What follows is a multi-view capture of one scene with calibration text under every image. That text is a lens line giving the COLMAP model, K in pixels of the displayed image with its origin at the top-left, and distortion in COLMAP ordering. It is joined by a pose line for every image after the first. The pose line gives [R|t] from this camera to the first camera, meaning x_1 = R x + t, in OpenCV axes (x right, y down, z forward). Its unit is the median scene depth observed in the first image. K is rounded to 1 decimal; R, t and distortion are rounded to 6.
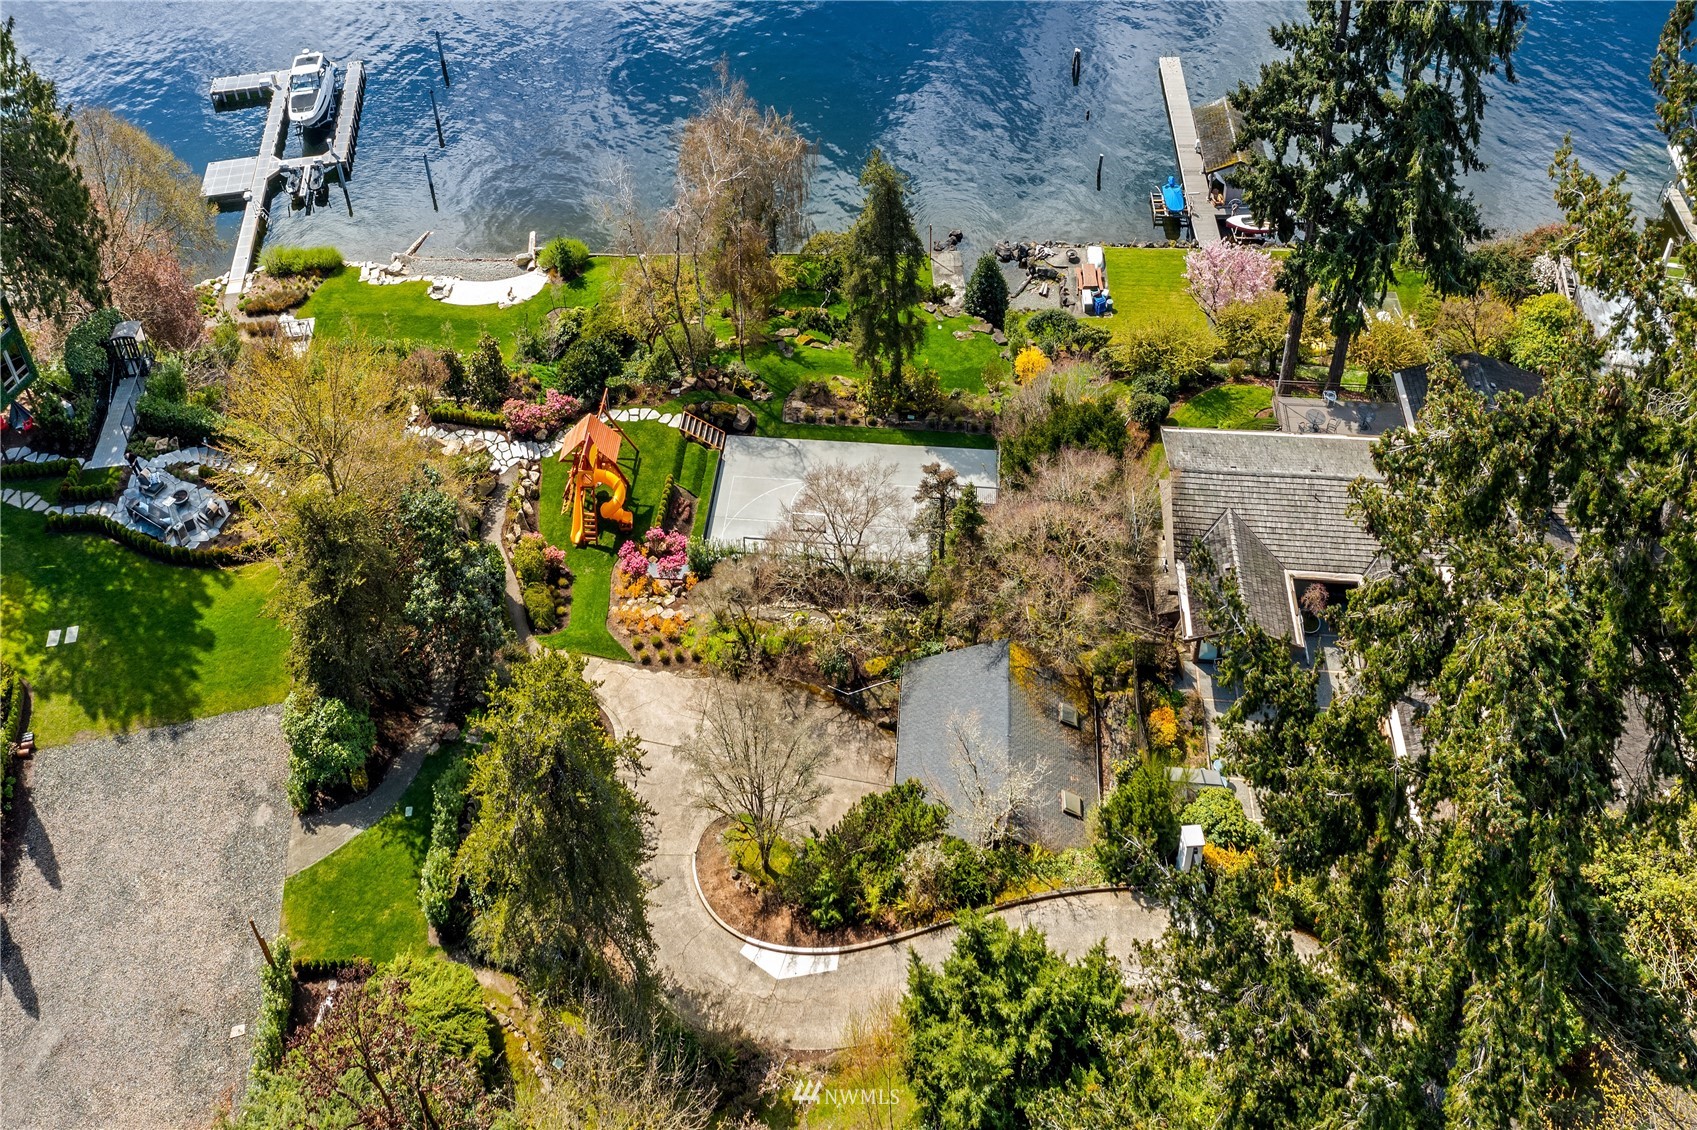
lens RADIAL K [[1334.6, 0, 848.4], [0, 1334.6, 541.1], [0, 0, 1]] dist [-0.001500, -0.000025]
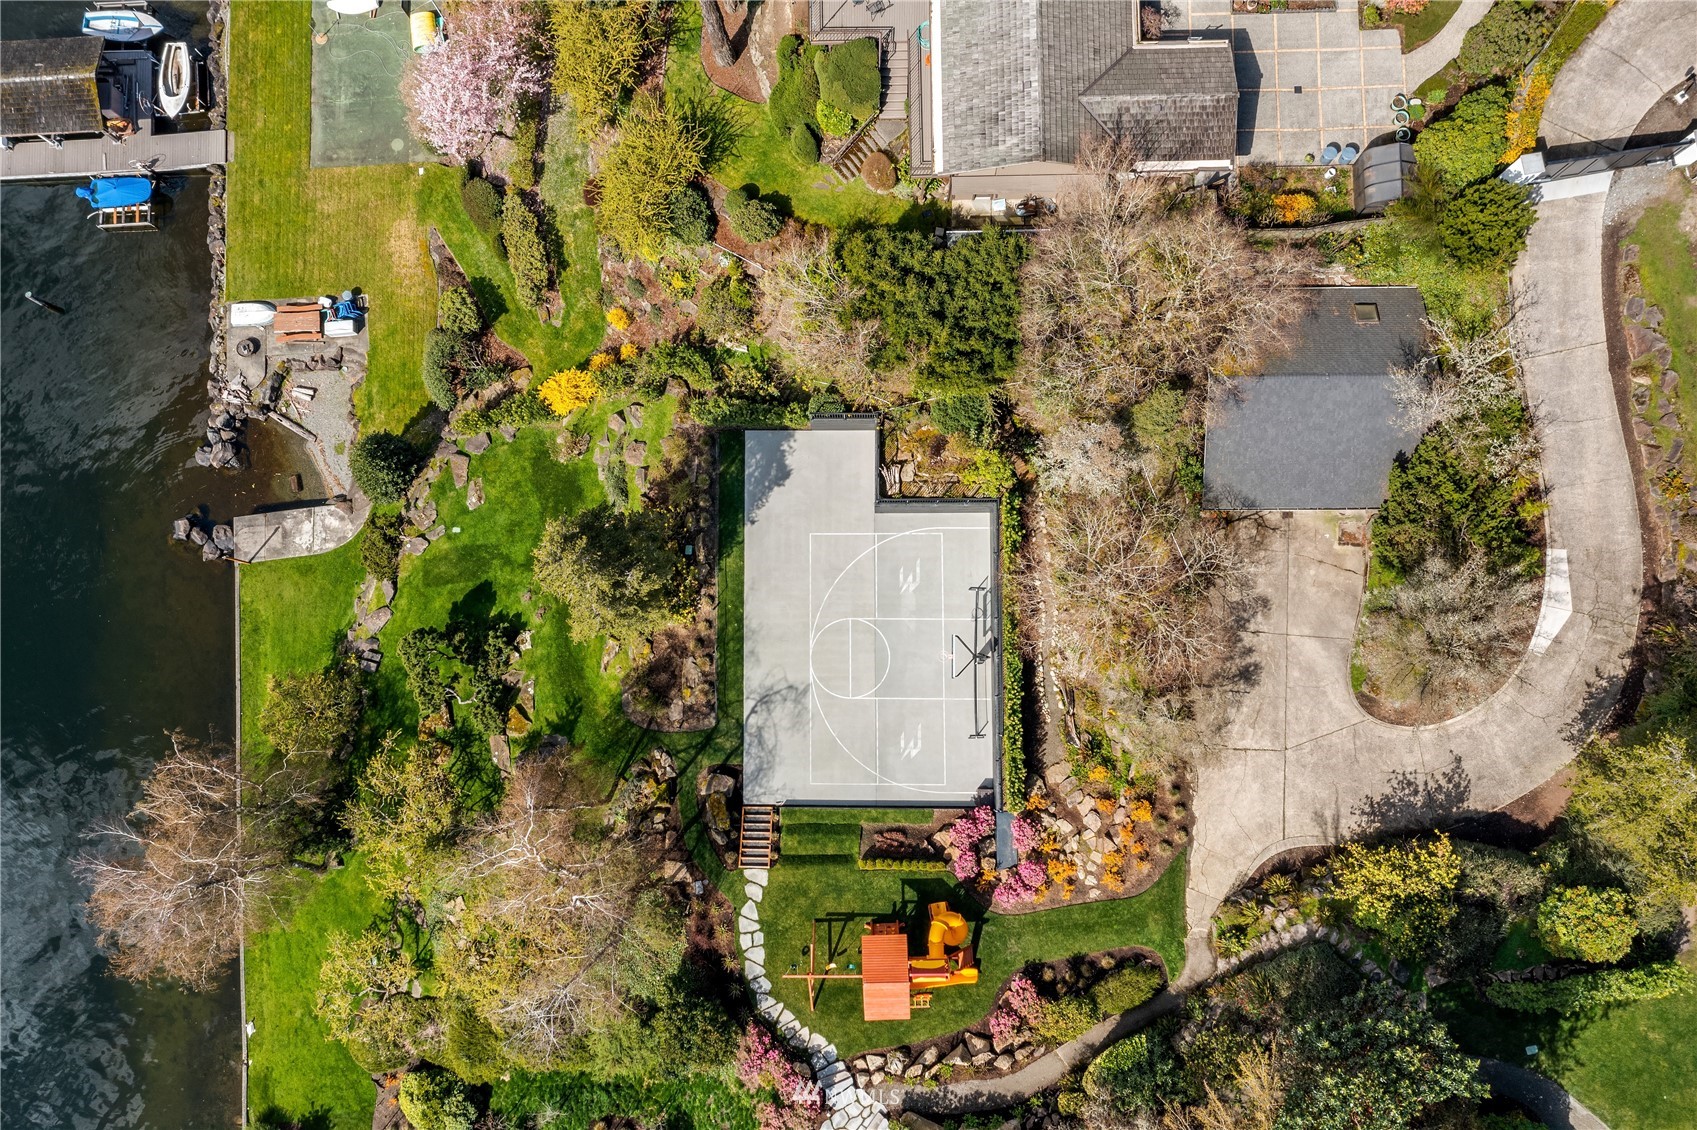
lens RADIAL K [[1334.6, 0, 848.4], [0, 1334.6, 541.1], [0, 0, 1]] dist [-0.001500, -0.000025]
pose [[-0.105461, -0.985027, 0.136381, -0.057379], [0.775900, 0.004272, 0.630842, -0.491416], [-0.621979, 0.172348, 0.763831, 0.409652]]
